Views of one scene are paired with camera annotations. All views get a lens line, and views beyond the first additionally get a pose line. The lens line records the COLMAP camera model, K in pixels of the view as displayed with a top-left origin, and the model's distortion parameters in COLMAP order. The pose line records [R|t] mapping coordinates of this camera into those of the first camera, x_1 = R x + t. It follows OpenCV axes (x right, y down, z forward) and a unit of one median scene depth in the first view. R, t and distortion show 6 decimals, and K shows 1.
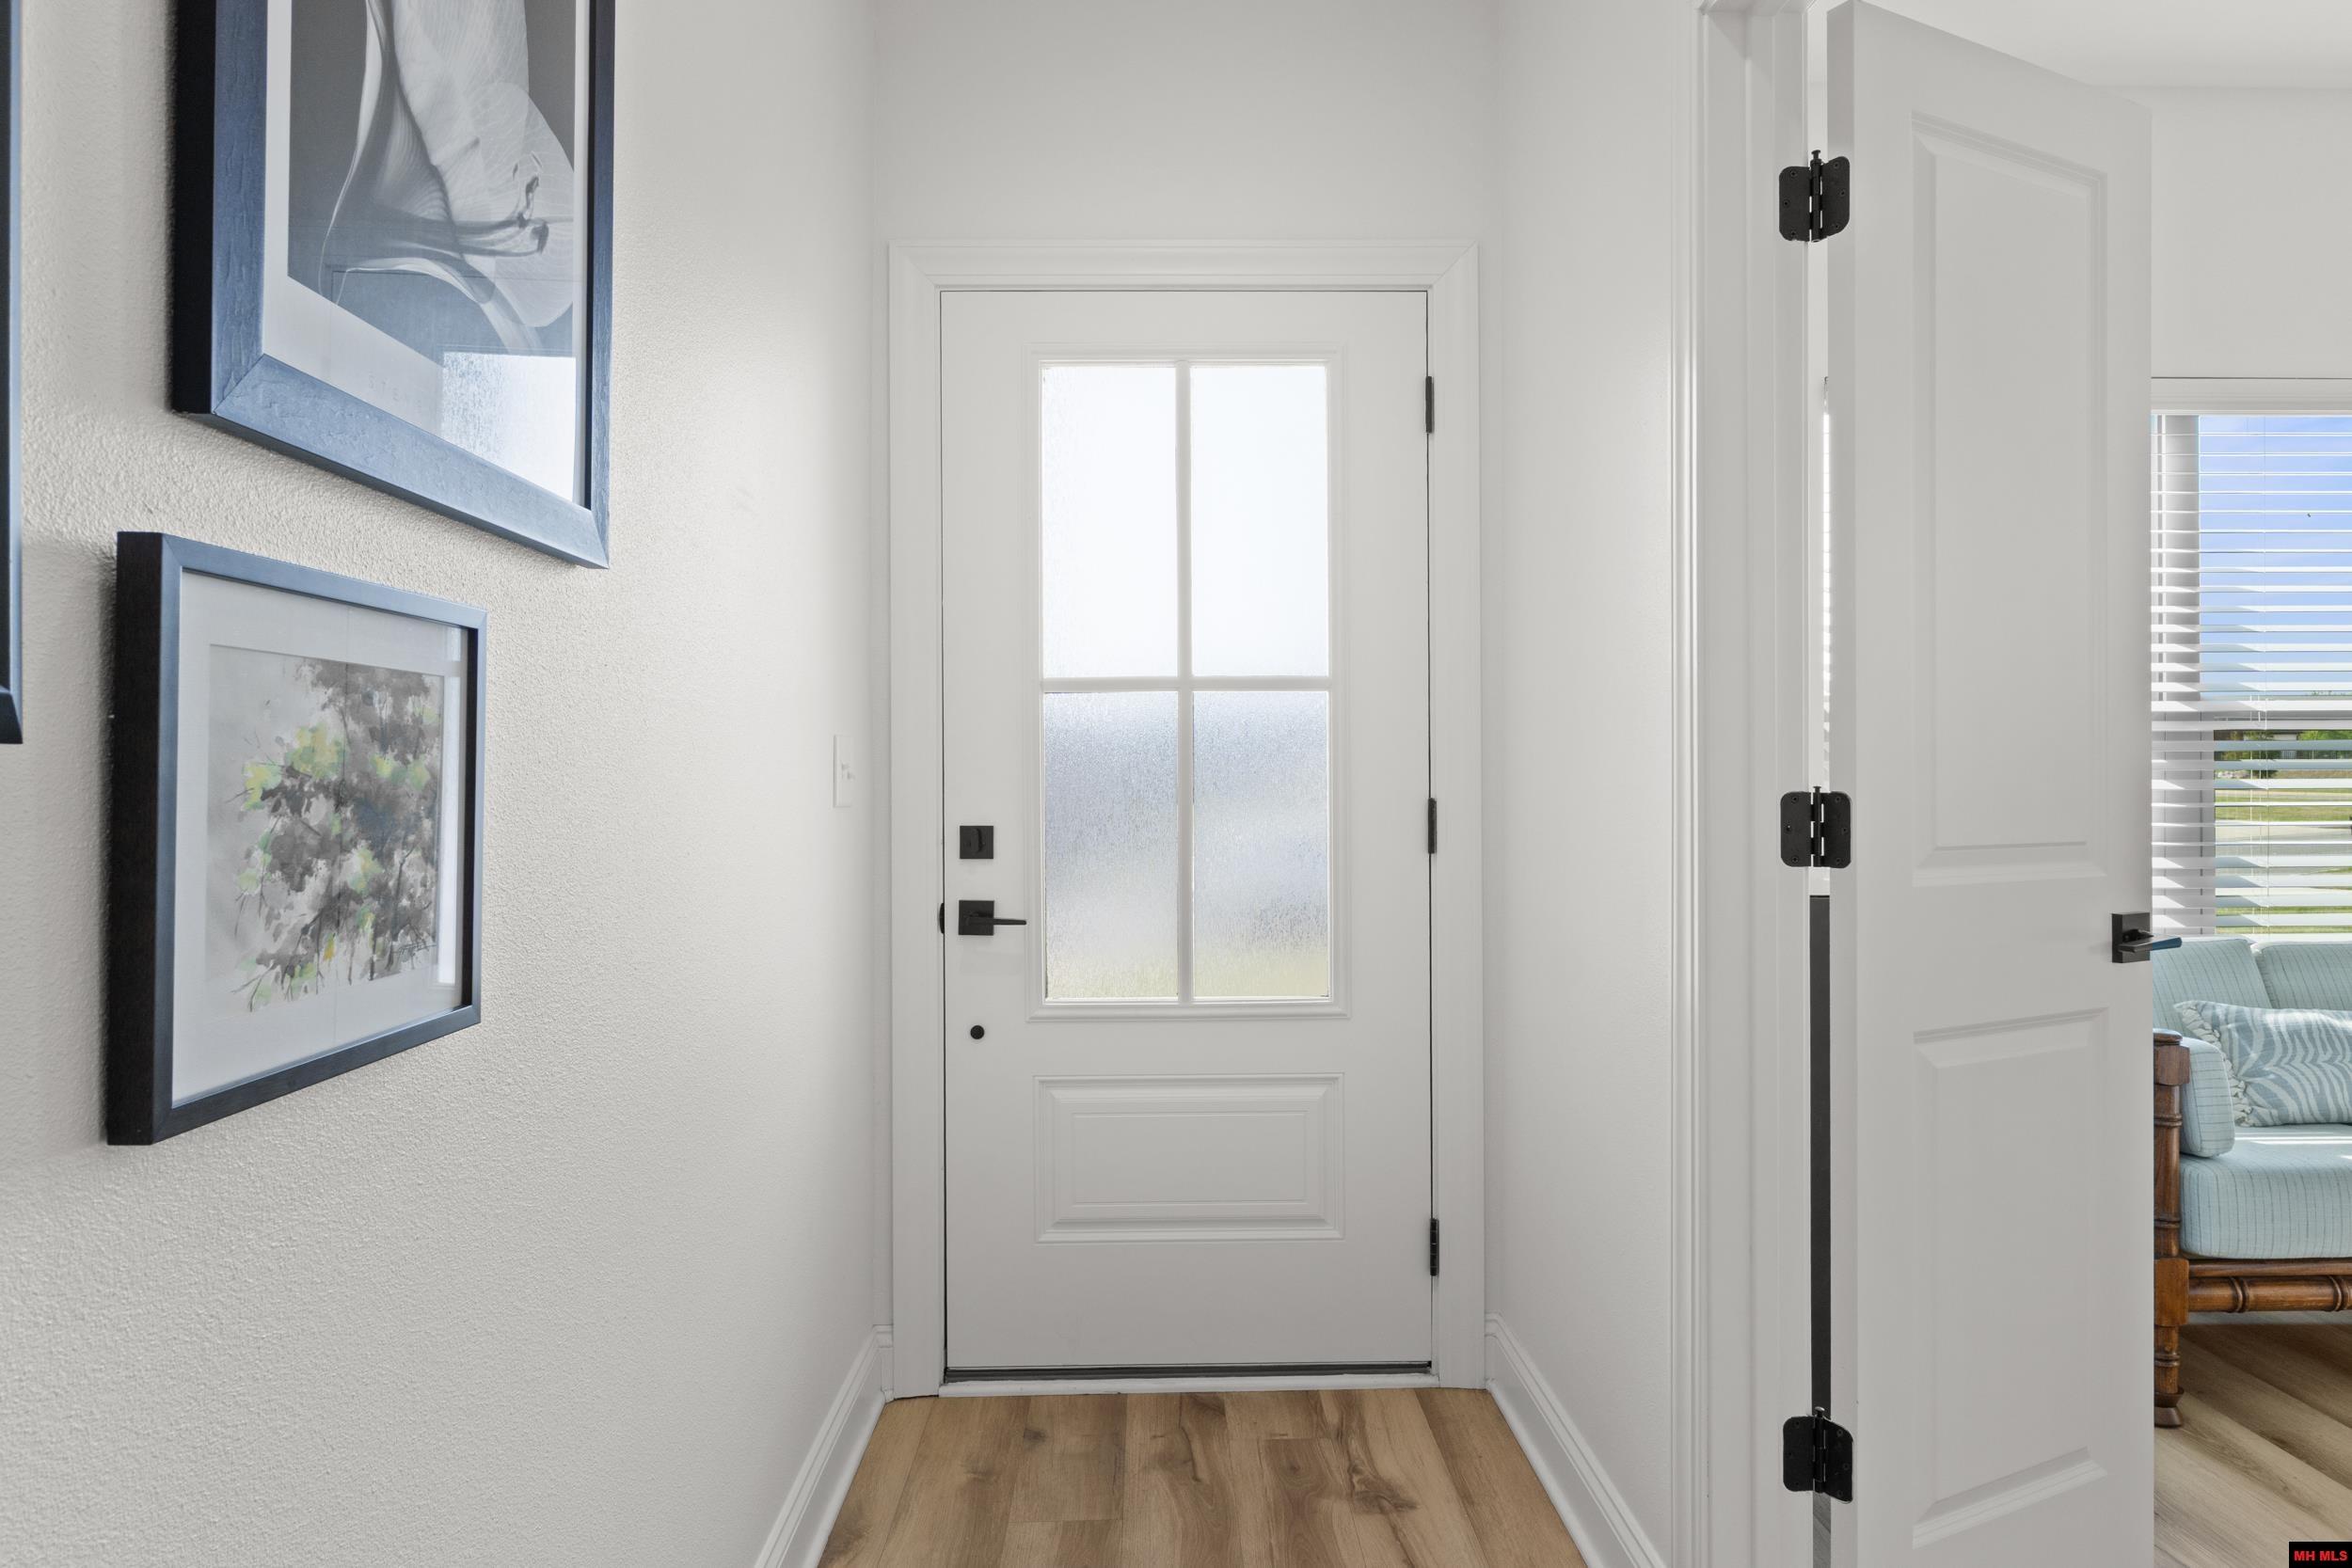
lens RADIAL K [[1421.9, 0, 1176.5], [0, 1421.9, 743.0], [0, 0, 1]] dist [-0.000992, -0.000563]
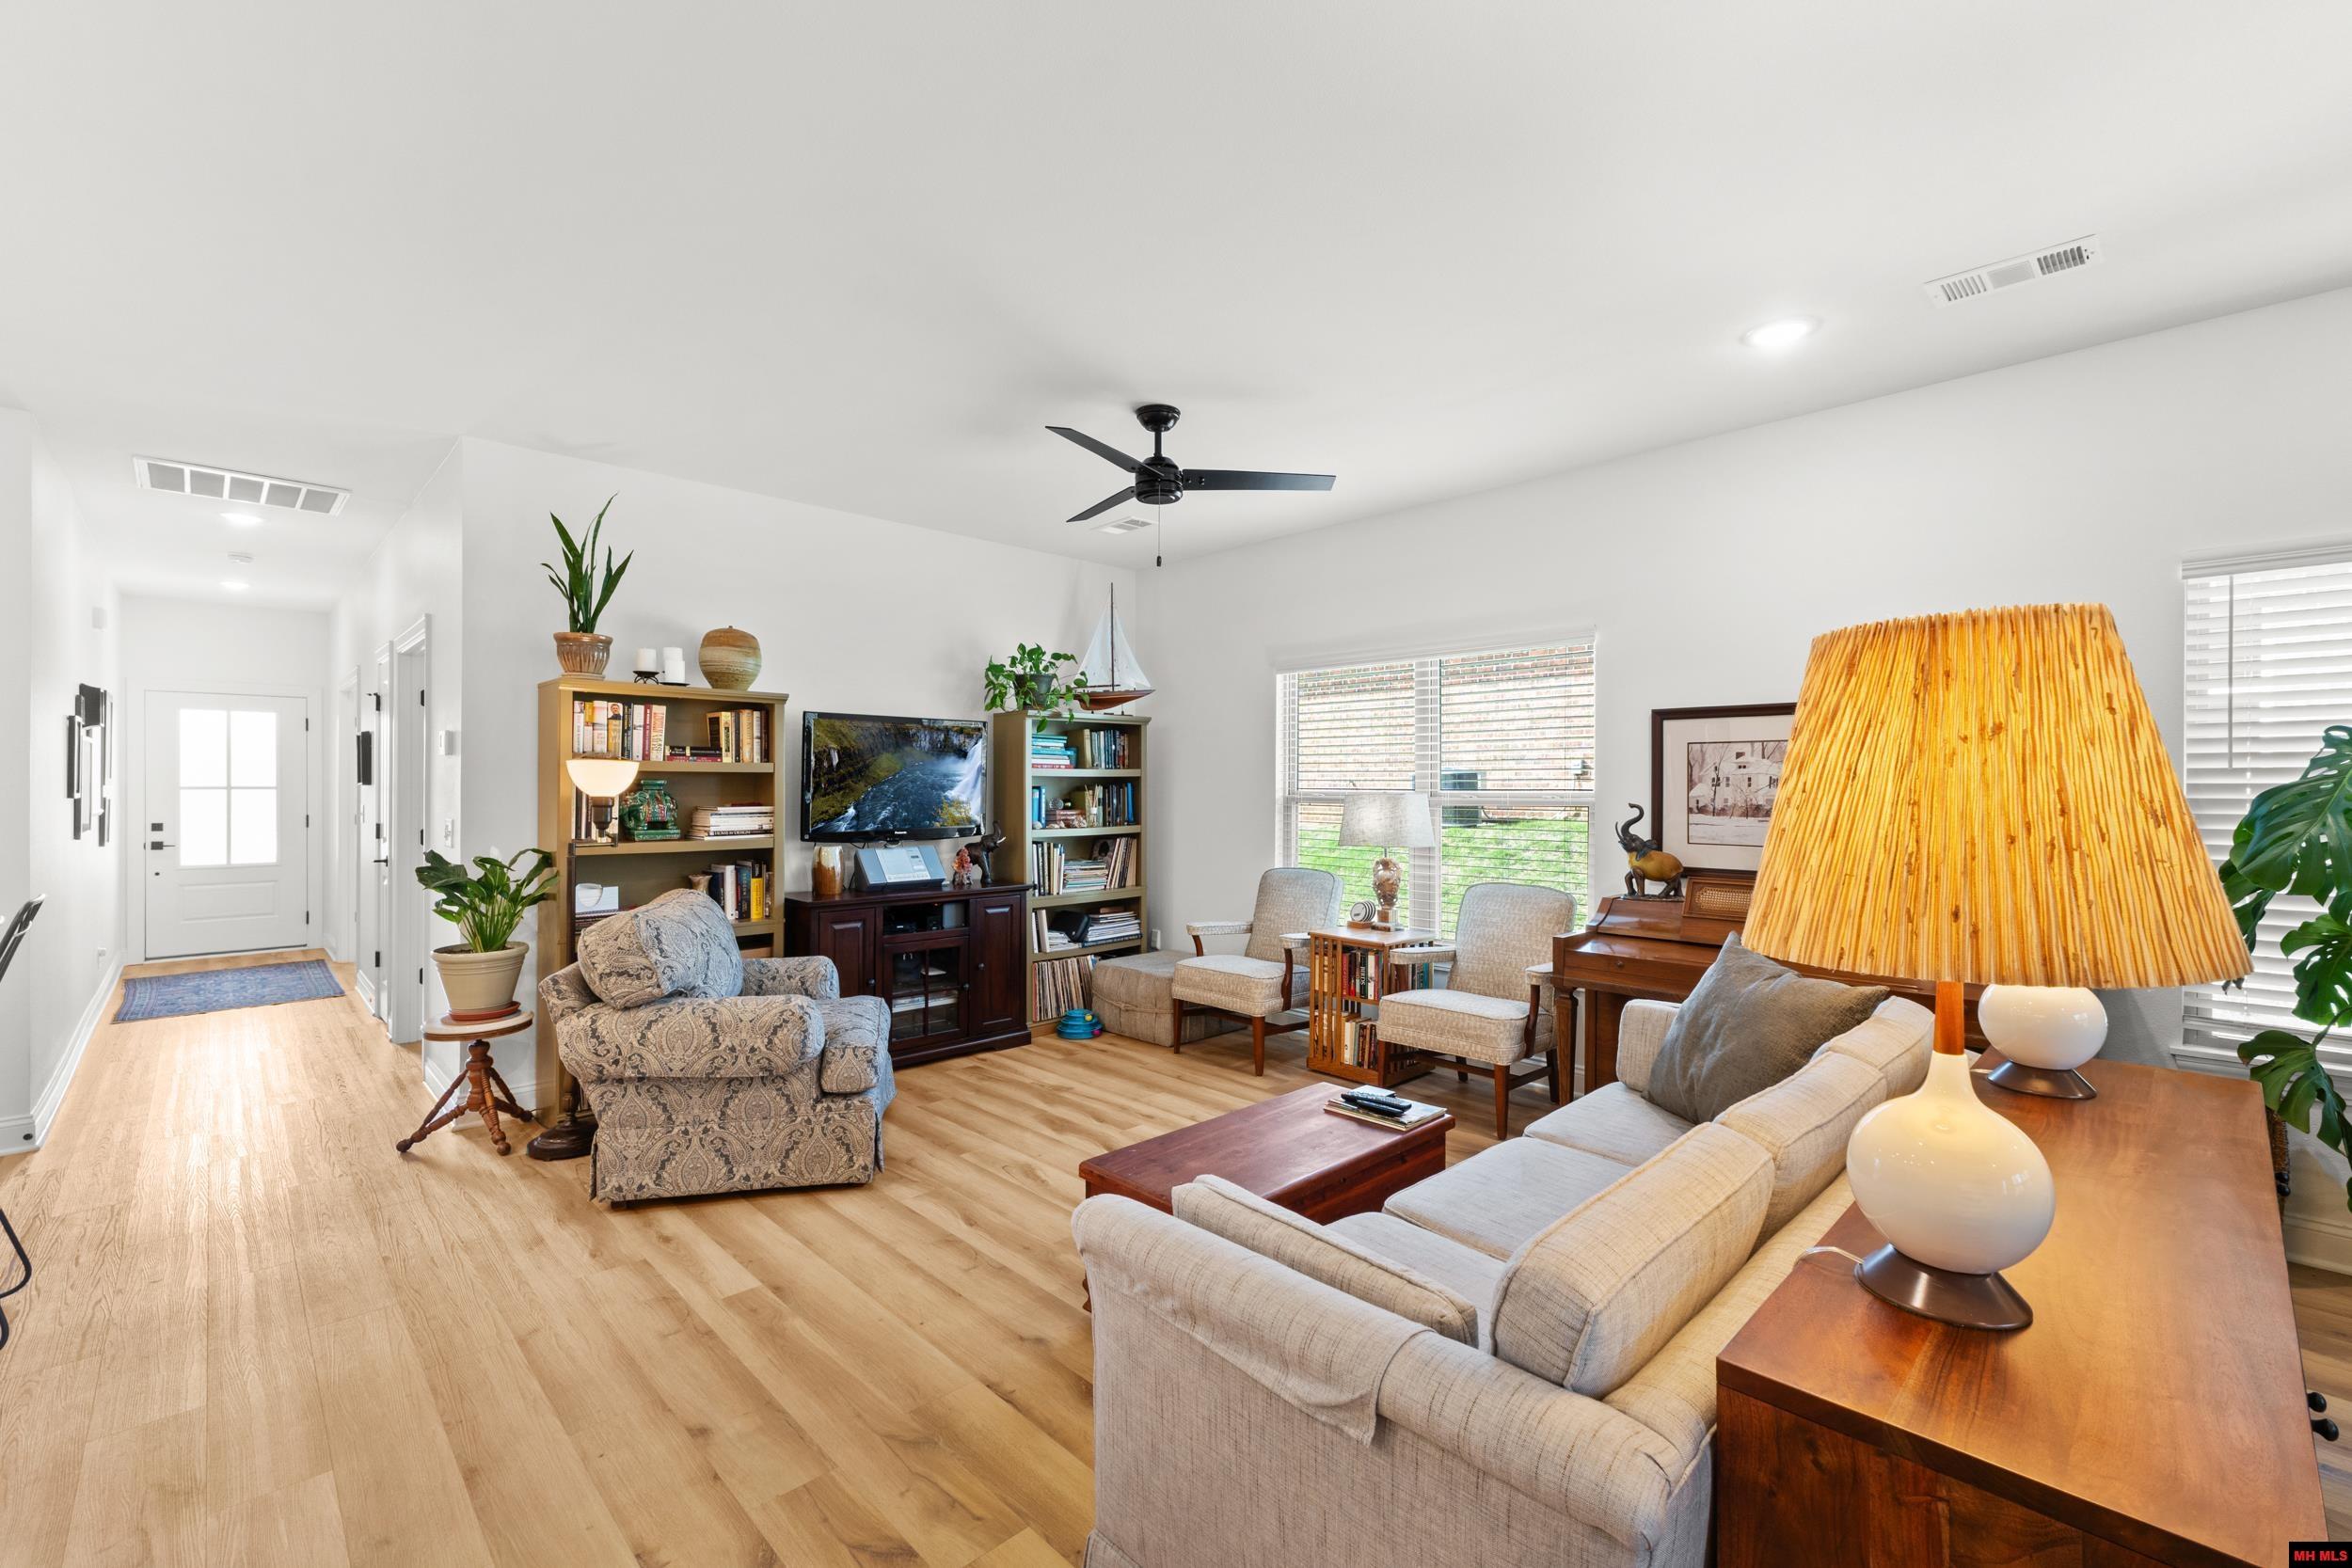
lens RADIAL K [[998.8, 0, 1185.3], [0, 998.8, 788.5], [0, 0, 1]] dist [0.001960, 0.000614]
pose [[0.731993, 0.003117, 0.681305, 0.060190], [-0.005218, 0.999986, 0.001032, -0.058707], [-0.681292, -0.004310, 0.731999, -3.107446]]
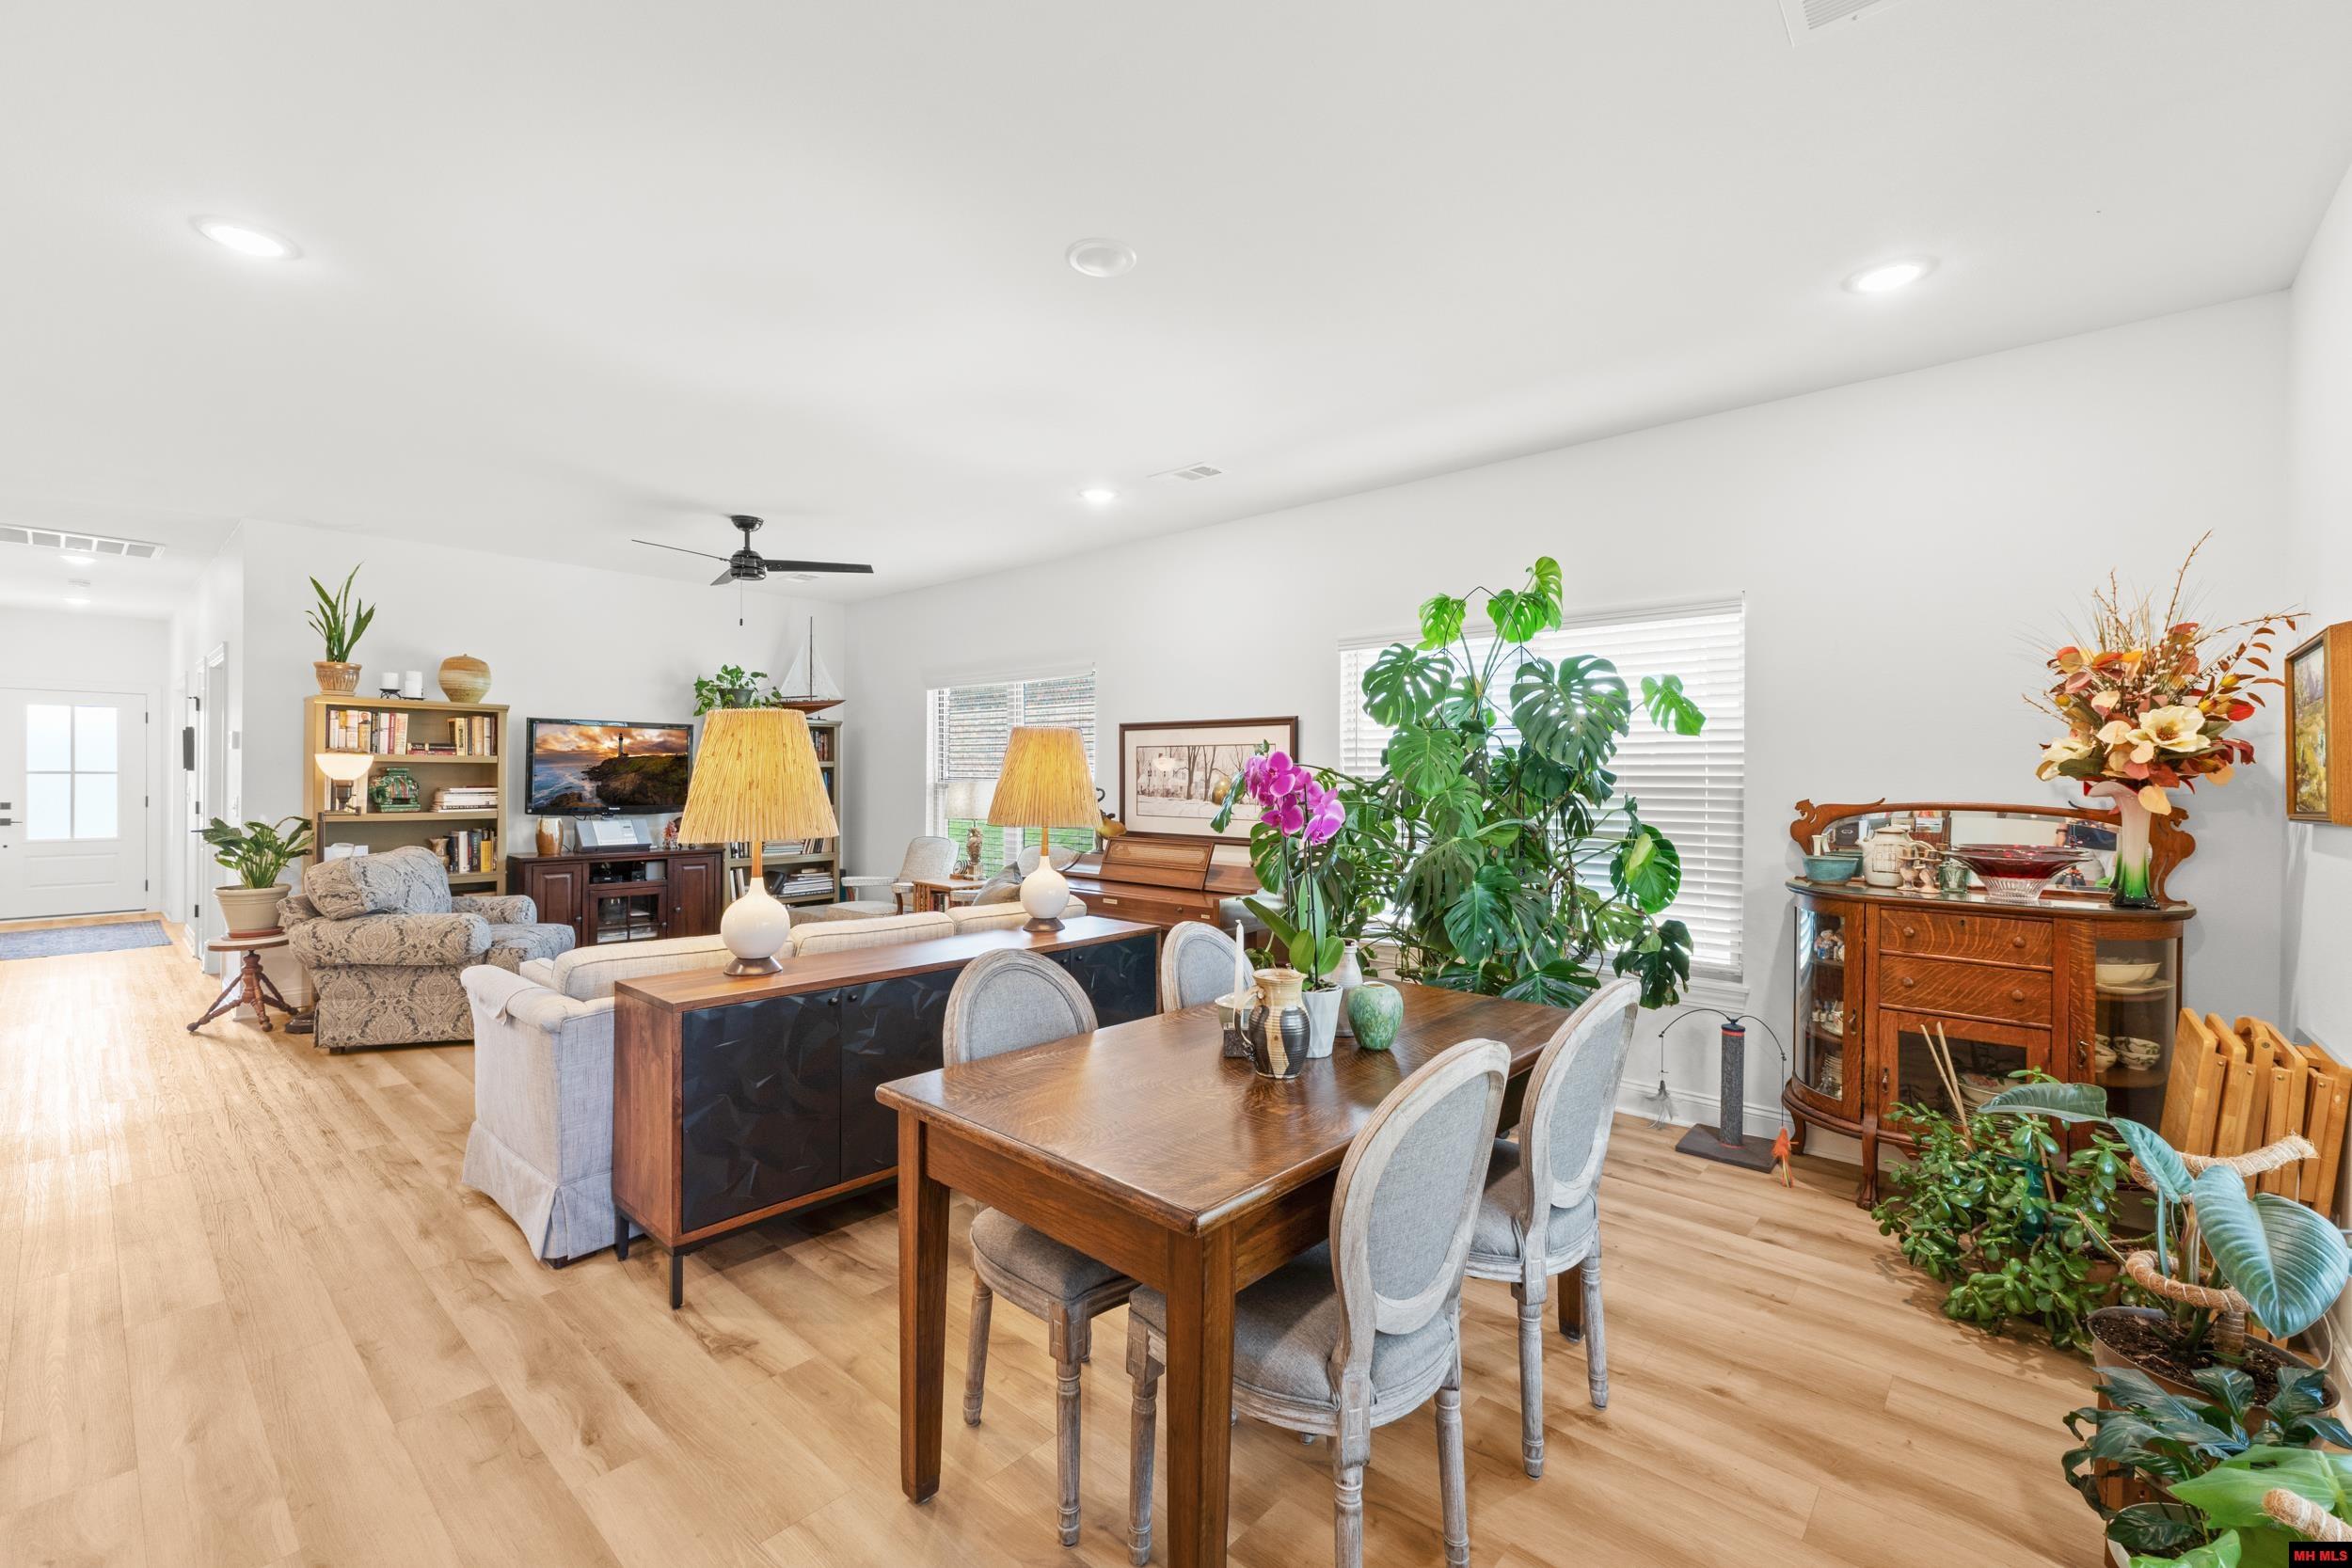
lens RADIAL K [[990.3, 0, 1187.0], [0, 990.3, 777.9], [0, 0, 1]] dist [0.004010, -0.000179]
pose [[0.681367, 0.006402, 0.731914, 0.112852], [-0.009865, 0.999951, 0.000438, -0.062865], [-0.731876, -0.007518, 0.681397, -4.094485]]
